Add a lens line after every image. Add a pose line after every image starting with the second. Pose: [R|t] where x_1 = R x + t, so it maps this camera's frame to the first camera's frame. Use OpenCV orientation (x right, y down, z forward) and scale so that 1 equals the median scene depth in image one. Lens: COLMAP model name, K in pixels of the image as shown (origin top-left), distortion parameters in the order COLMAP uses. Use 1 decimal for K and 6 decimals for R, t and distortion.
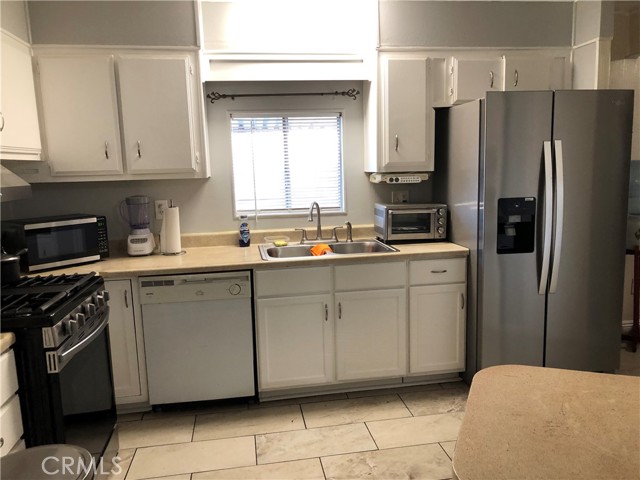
lens RADIAL K [[519.6, 0, 321.0], [0, 519.6, 243.4], [0, 0, 1]] dist [0.015063, 0.008597]
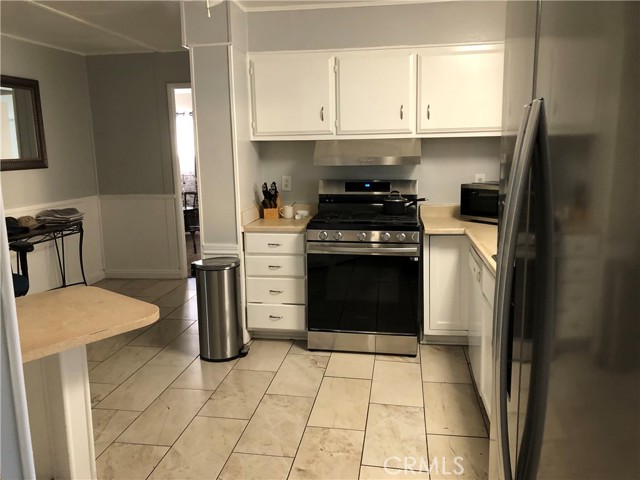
lens RADIAL K [[519.6, 0, 319.1], [0, 519.6, 237.2], [0, 0, 1]] dist [0.015063, 0.008597]
pose [[-0.319035, 0.194522, -0.927566, 0.902376], [-0.092091, 0.967716, 0.234616, -0.201031], [0.943258, 0.160271, -0.290822, 1.124758]]
